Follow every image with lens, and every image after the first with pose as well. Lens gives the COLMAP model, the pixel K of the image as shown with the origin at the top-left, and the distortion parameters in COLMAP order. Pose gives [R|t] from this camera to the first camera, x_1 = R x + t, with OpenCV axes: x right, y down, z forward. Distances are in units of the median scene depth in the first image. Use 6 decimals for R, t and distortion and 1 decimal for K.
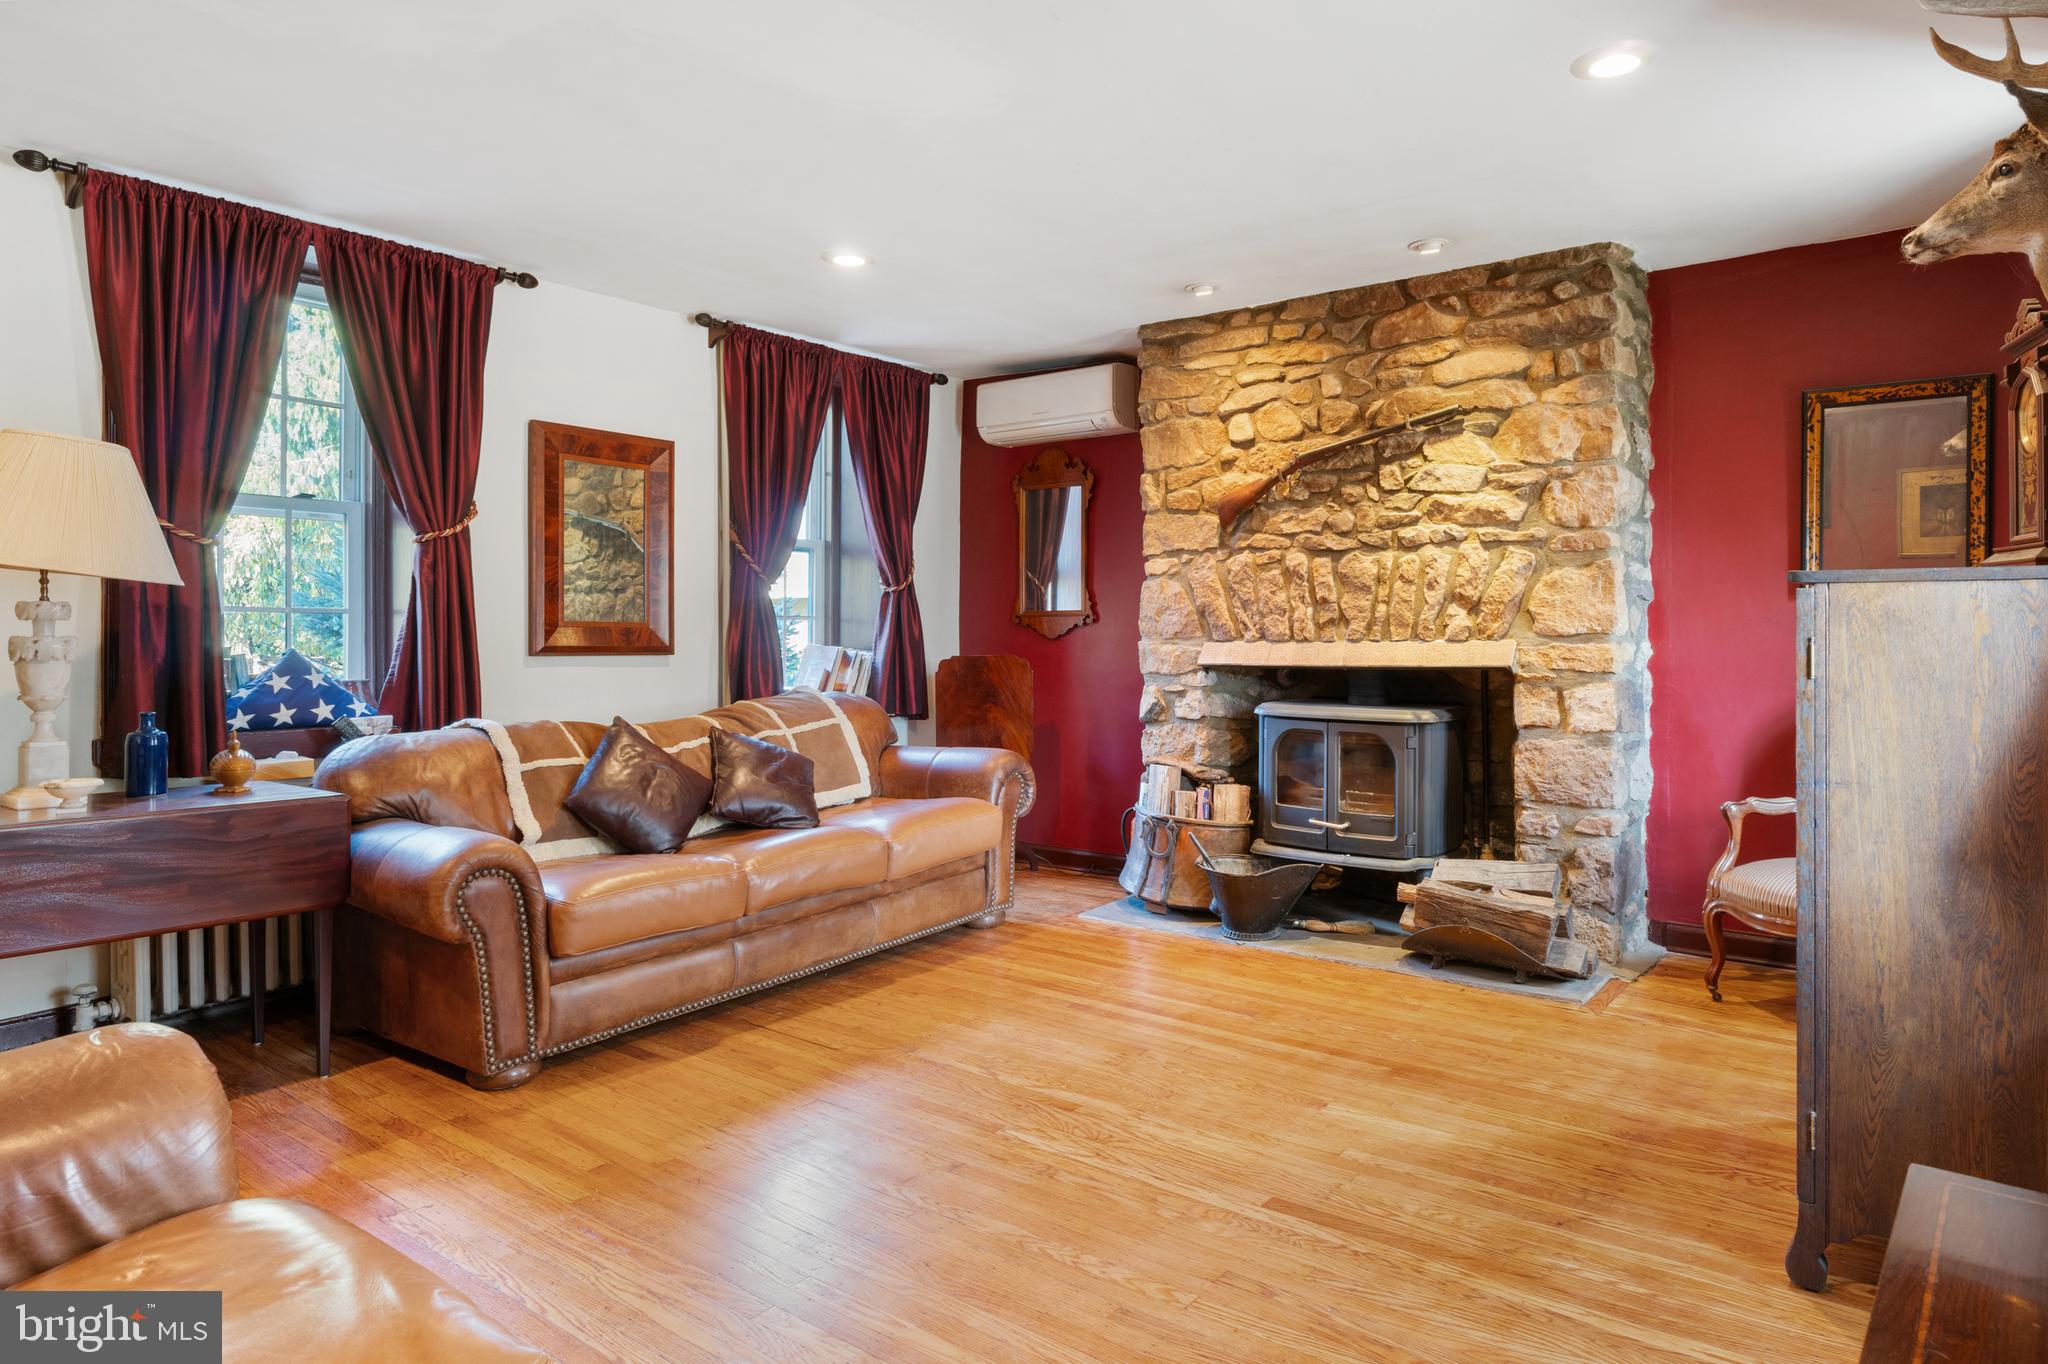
lens RADIAL K [[1245.1, 0, 1024.0], [0, 1245.1, 682.0], [0, 0, 1]] dist [-0.001989, 0.000177]
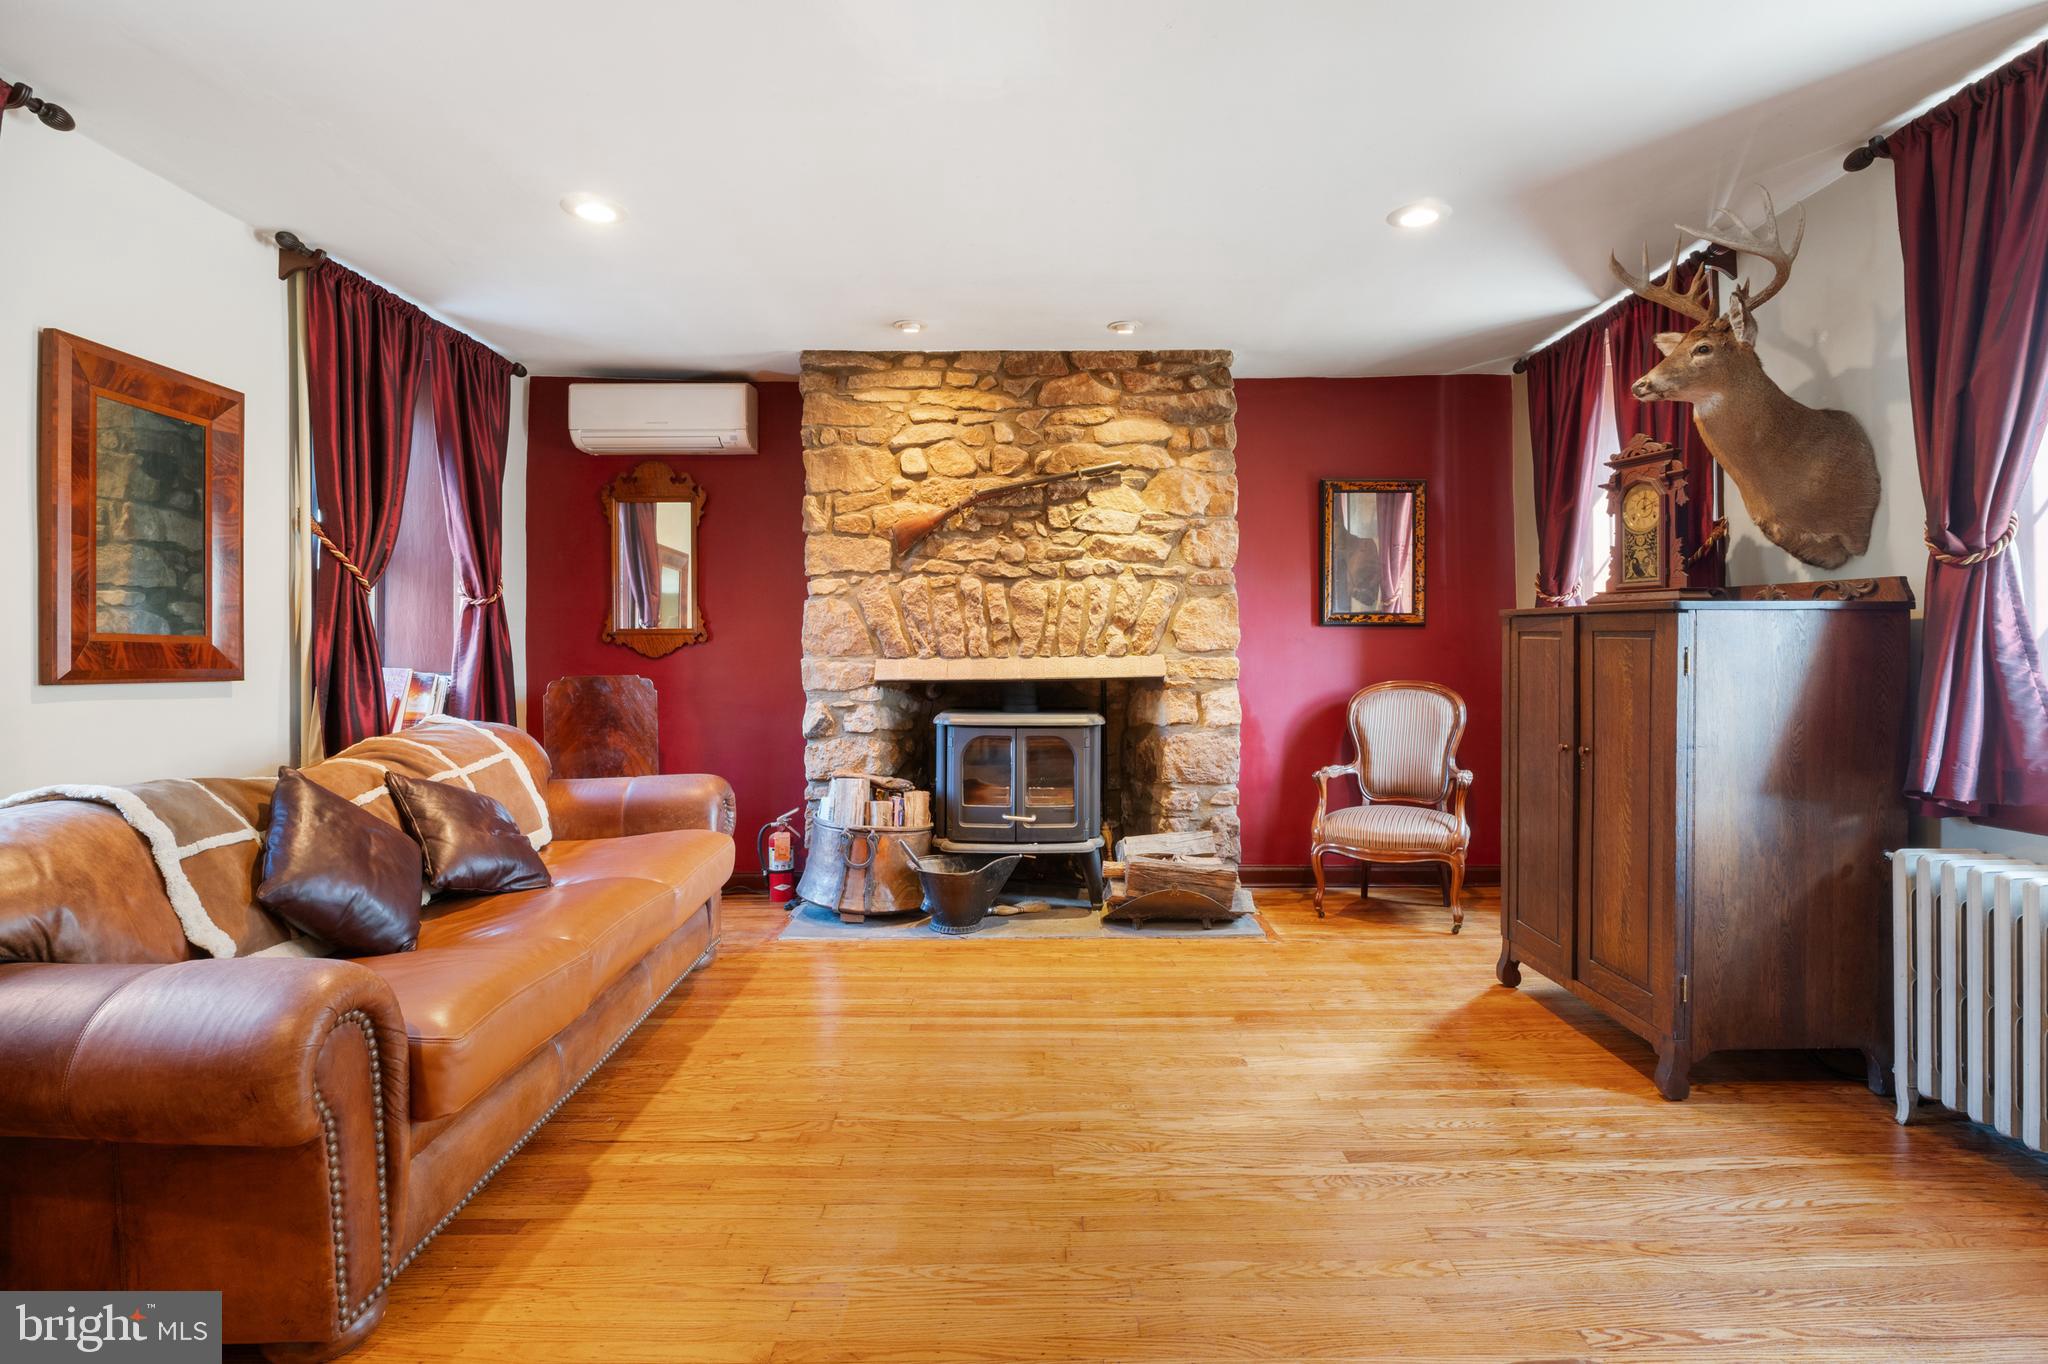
lens RADIAL K [[1043.6, 0, 1043.3], [0, 1043.6, 675.6], [0, 0, 1]] dist [-0.002700, 0.000009]
pose [[0.780988, -0.015917, 0.624344, -0.336749], [0.028645, 0.999536, -0.010351, -0.005343], [-0.623889, 0.025968, 0.781081, 0.246713]]
